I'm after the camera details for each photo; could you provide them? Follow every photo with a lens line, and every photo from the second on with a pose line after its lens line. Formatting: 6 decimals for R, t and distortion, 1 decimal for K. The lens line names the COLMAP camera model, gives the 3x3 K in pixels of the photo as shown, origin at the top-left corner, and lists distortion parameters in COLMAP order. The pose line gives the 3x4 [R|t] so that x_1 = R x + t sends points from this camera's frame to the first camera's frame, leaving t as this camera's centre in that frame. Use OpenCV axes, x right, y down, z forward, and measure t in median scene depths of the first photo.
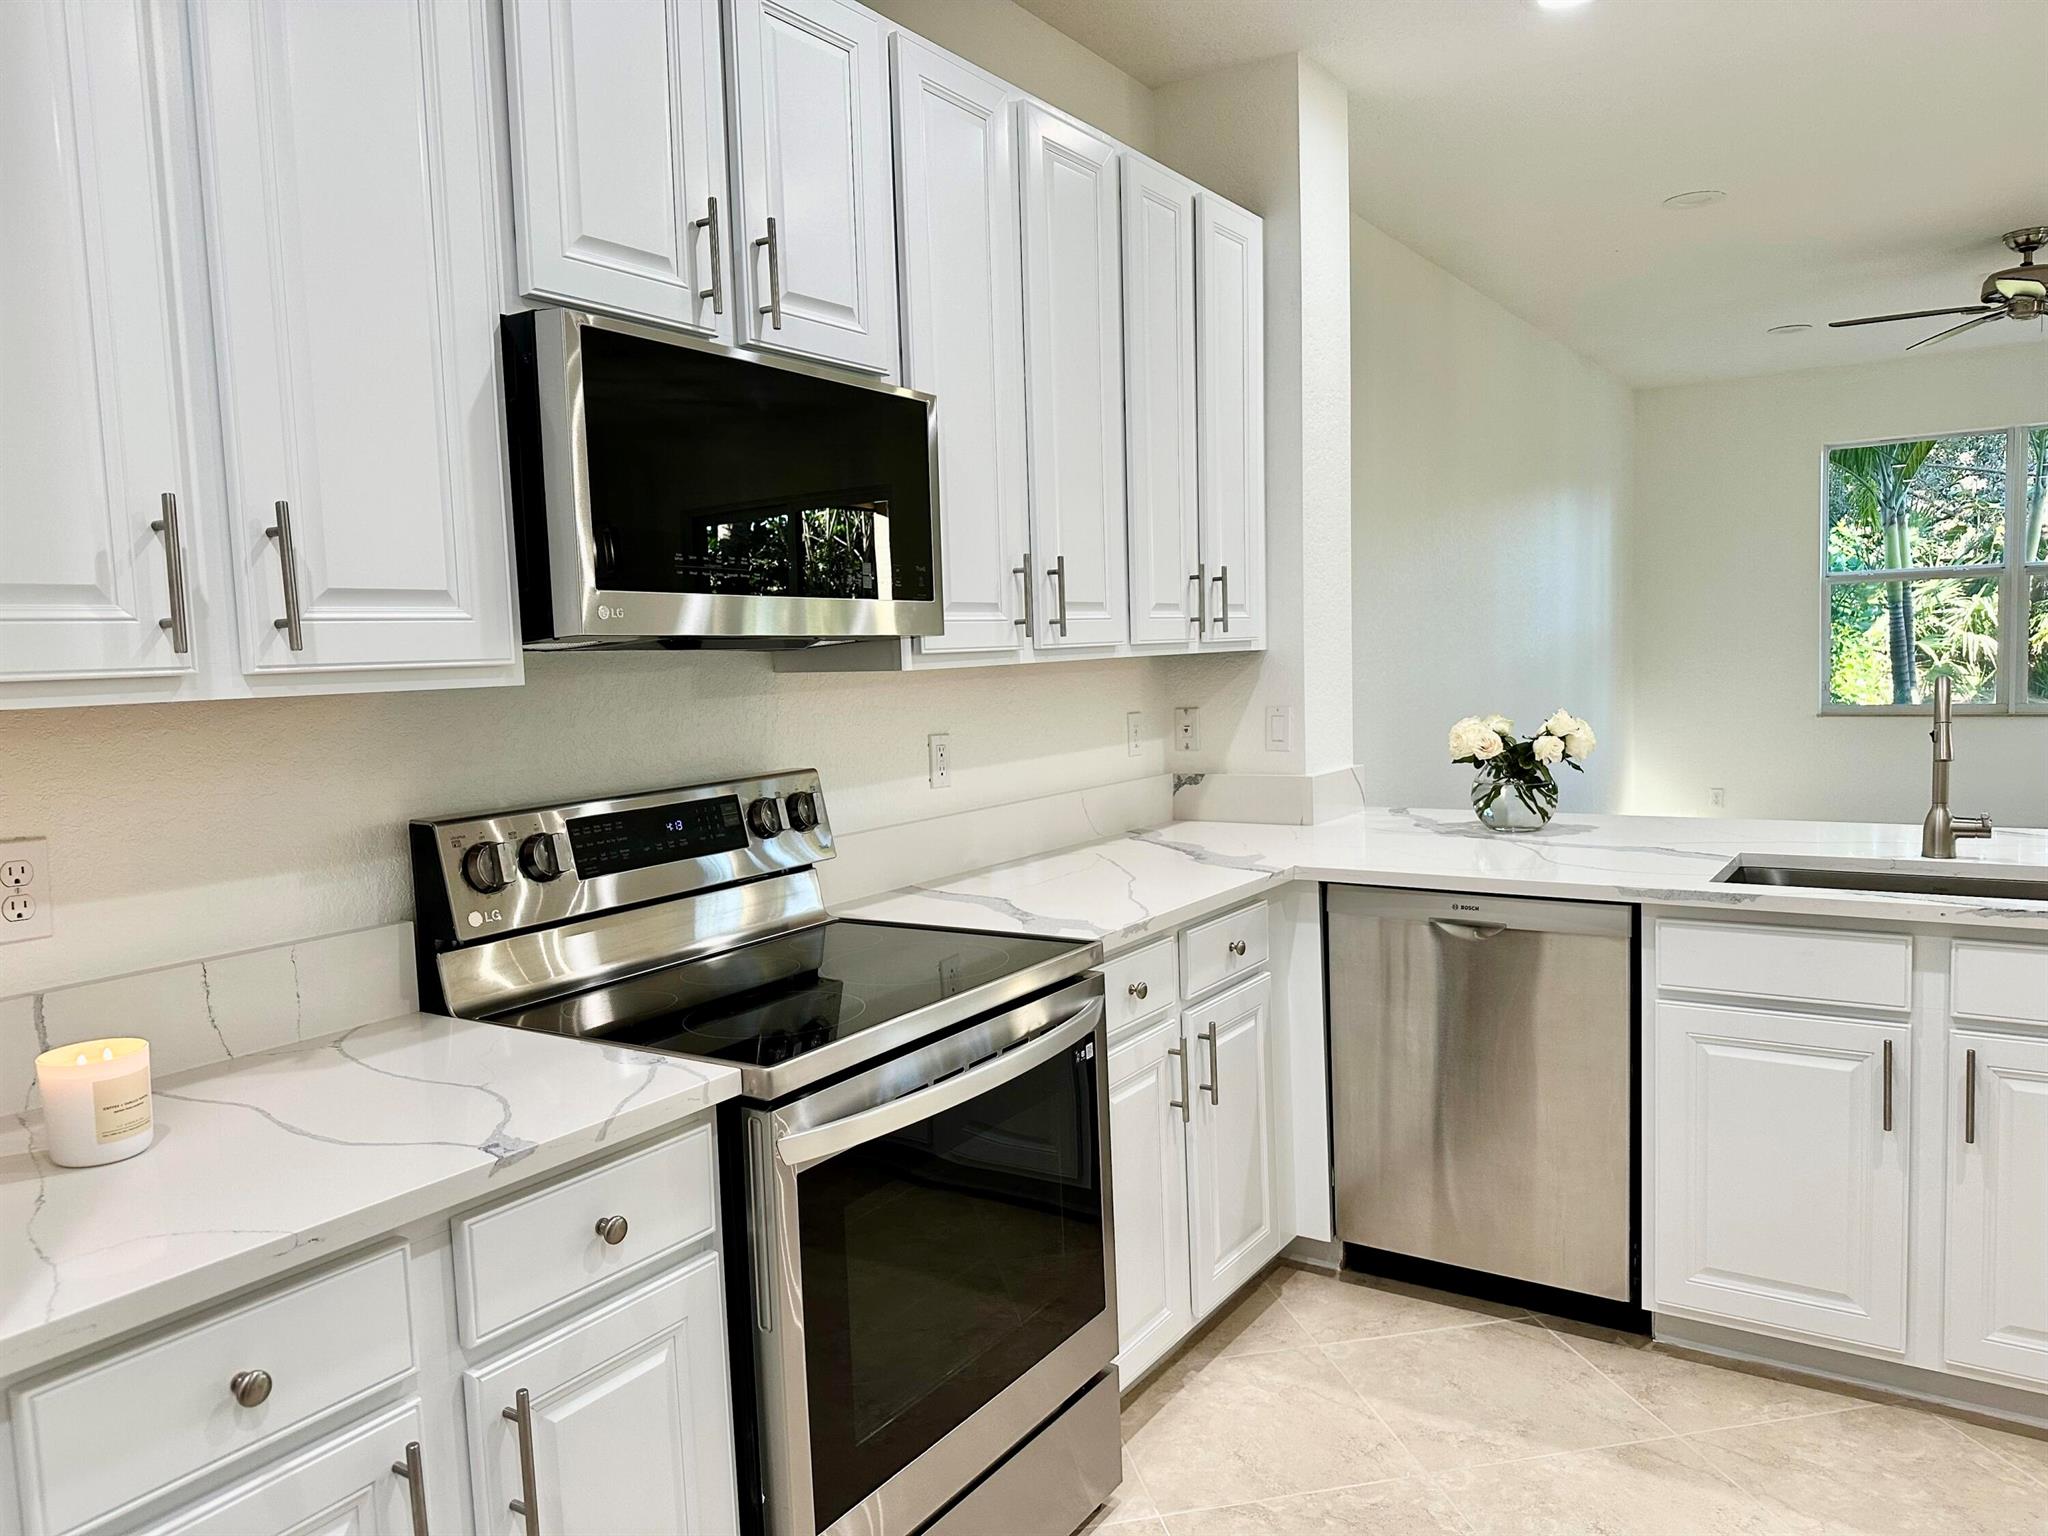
lens RADIAL K [[1449.4, 0, 1071.4], [0, 1449.4, 761.7], [0, 0, 1]] dist [0.005544, 0.000234]
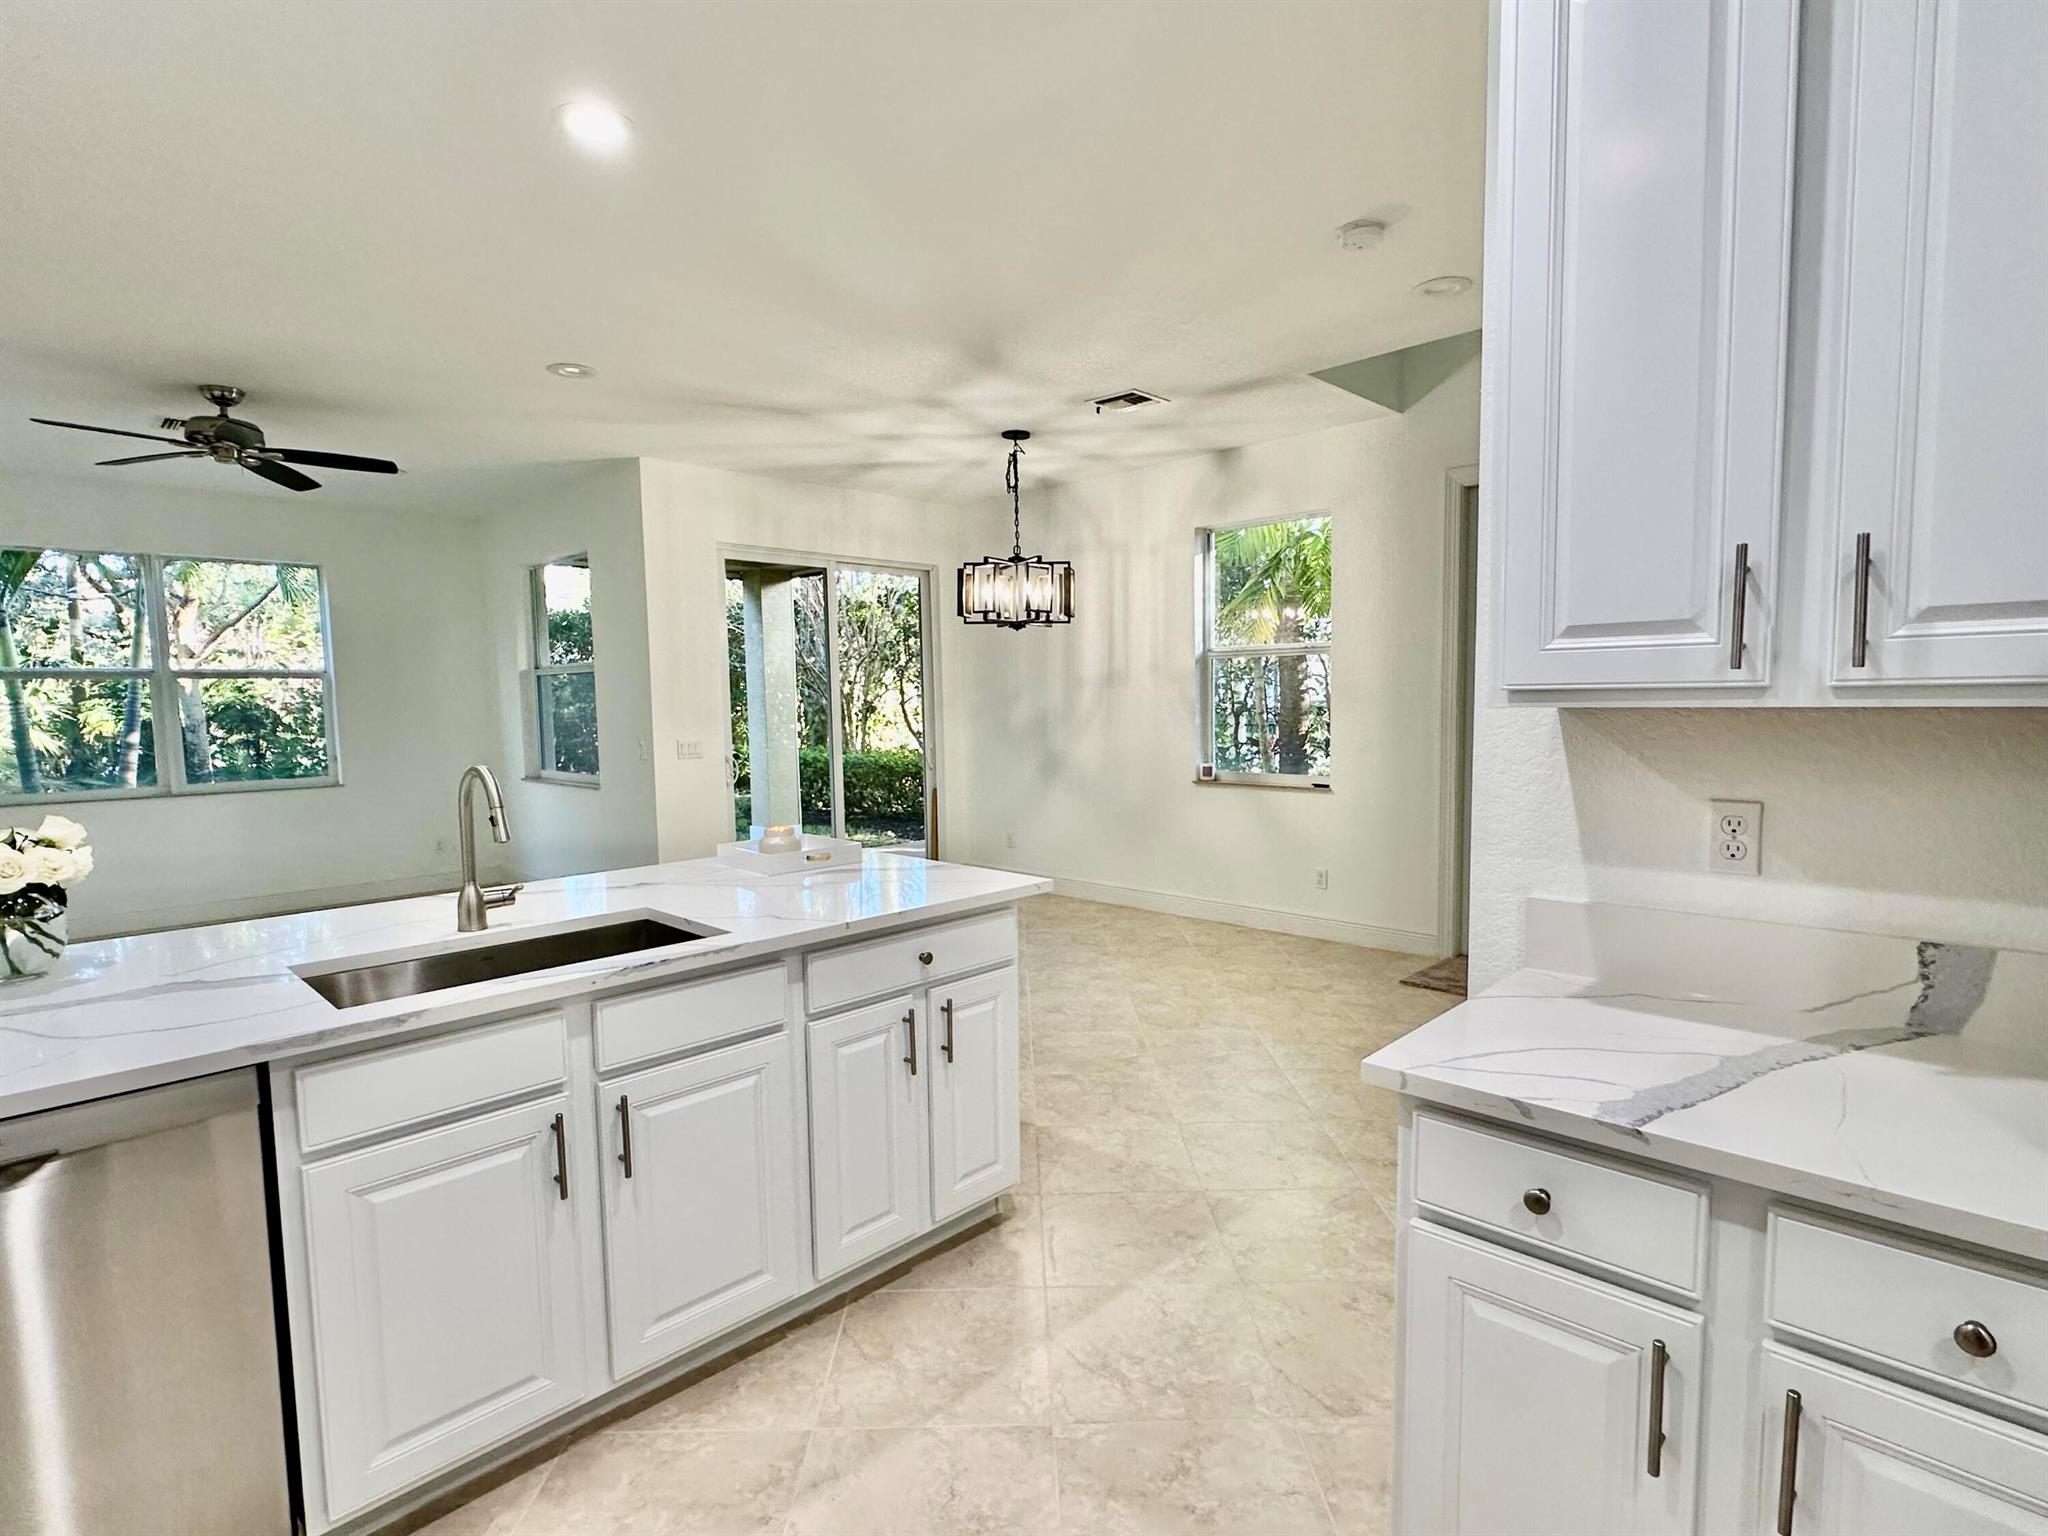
lens RADIAL K [[1030.1, 0, 1024.0], [0, 1030.1, 768.0], [0, 0, 1]] dist [-0.001388, -0.000261]
pose [[0.213921, -0.043715, 0.975872, -0.070043], [0.089265, 0.995693, 0.025035, -0.039073], [-0.972764, 0.081755, 0.216901, 0.421967]]
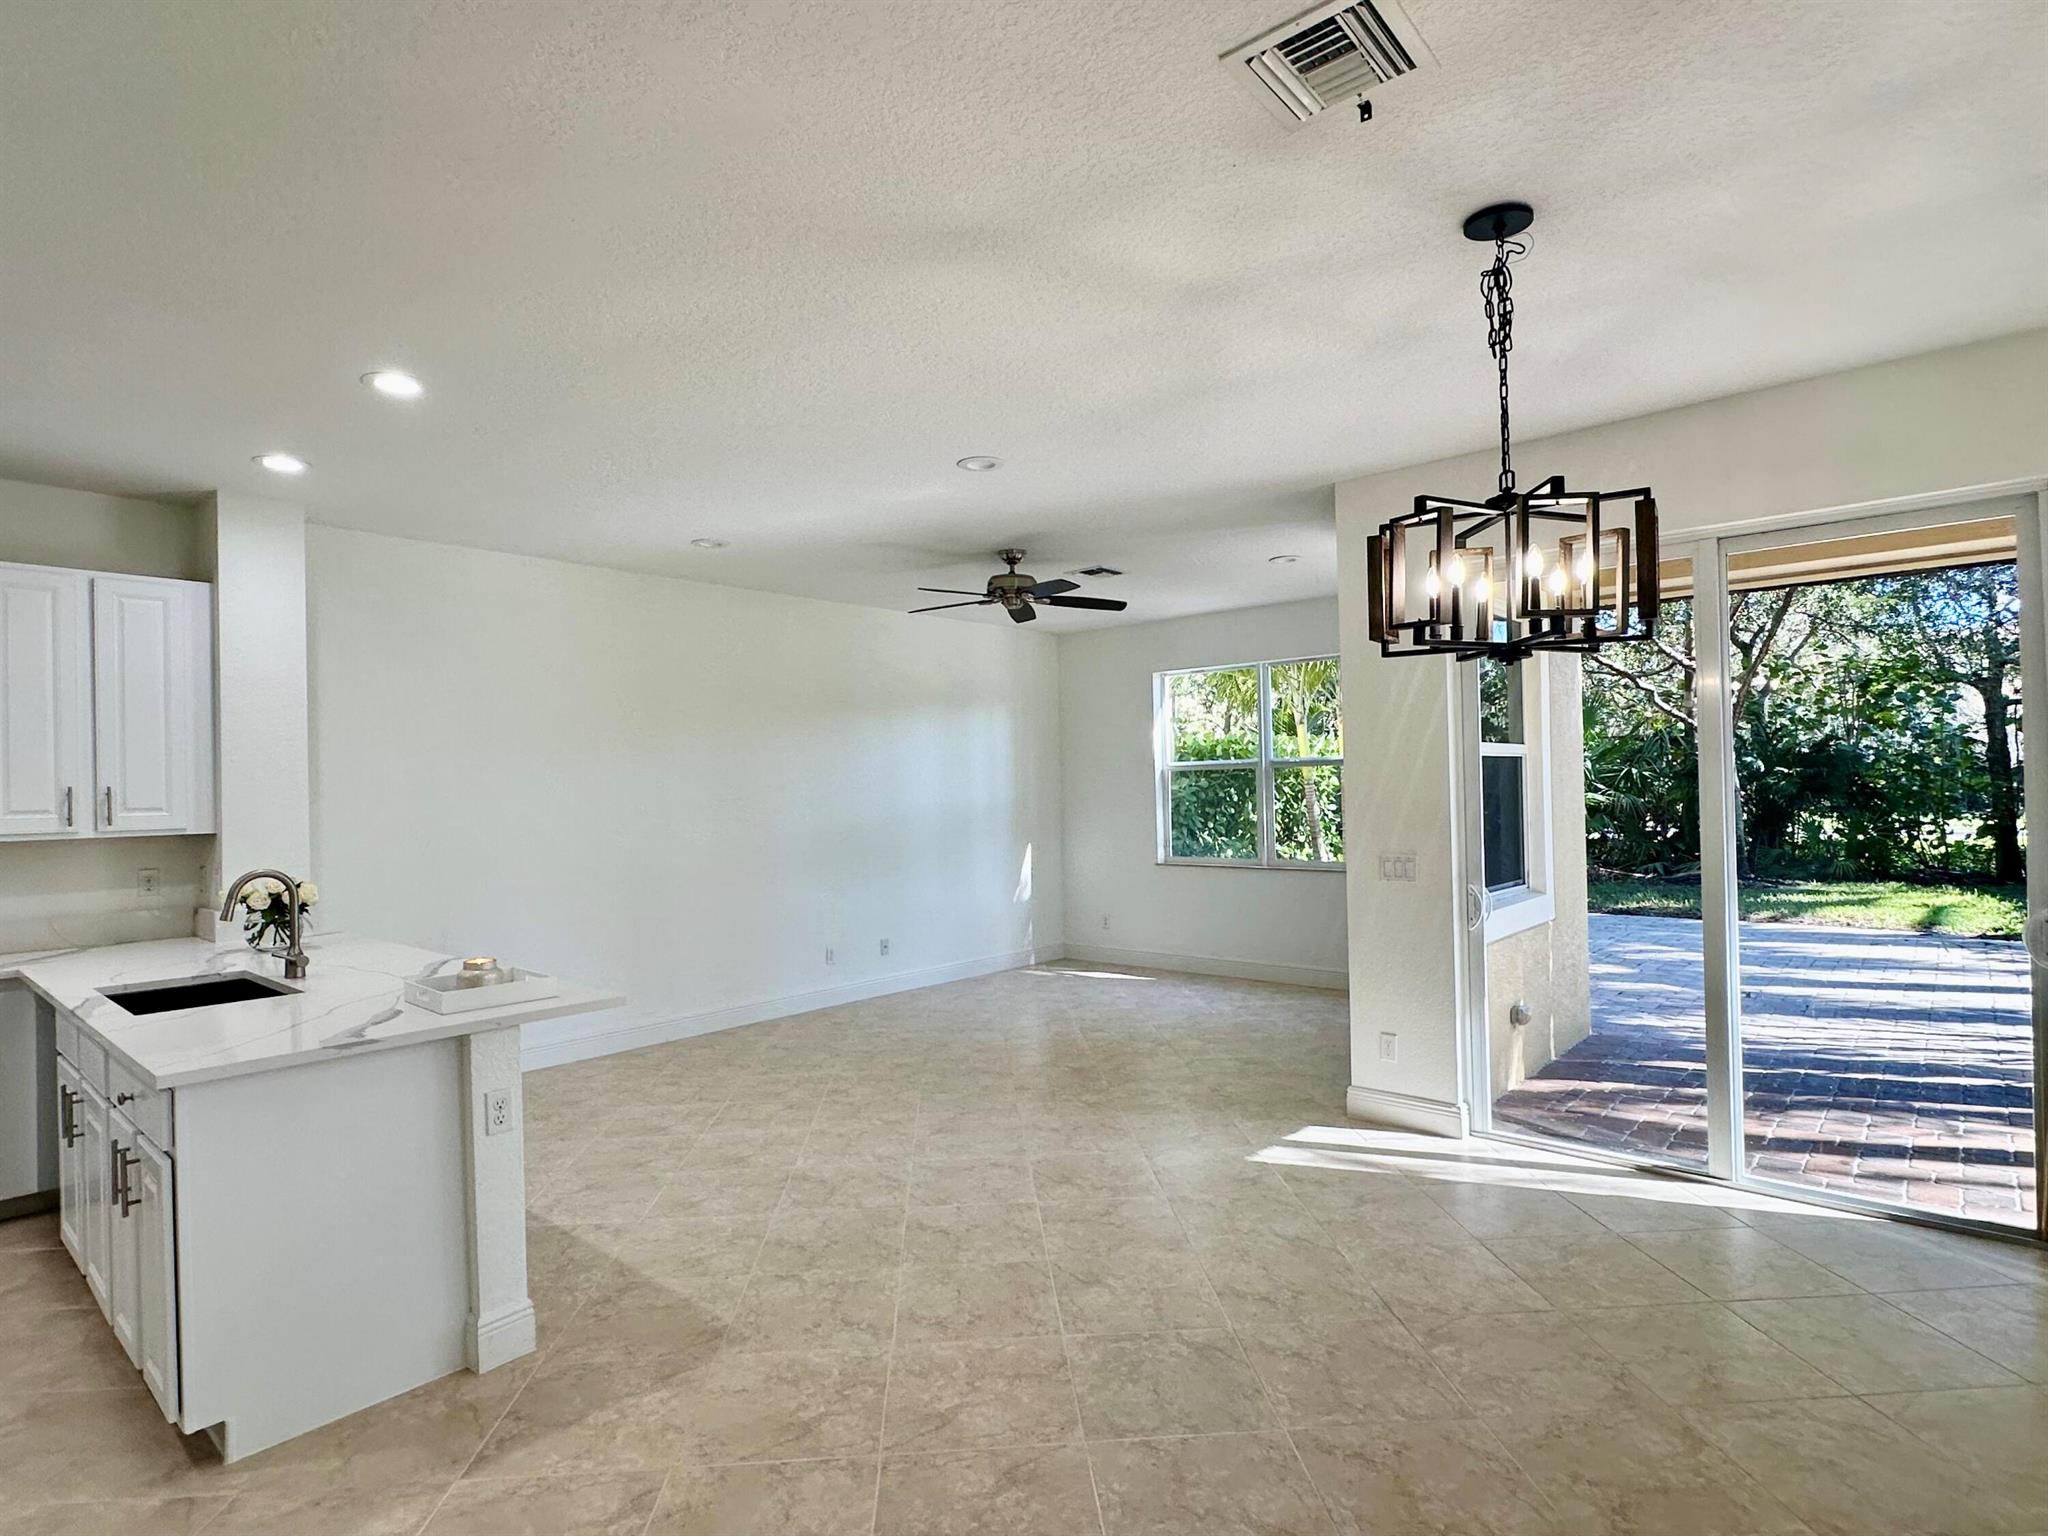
lens RADIAL K [[1081.1, 0, 1024.0], [0, 1081.1, 768.0], [0, 0, 1]] dist [0.000440, 0.000146]
pose [[0.986948, 0.001490, -0.161035, 1.730168], [-0.017000, 0.995334, -0.094979, -0.081472], [0.160142, 0.096477, 0.982368, -0.120106]]
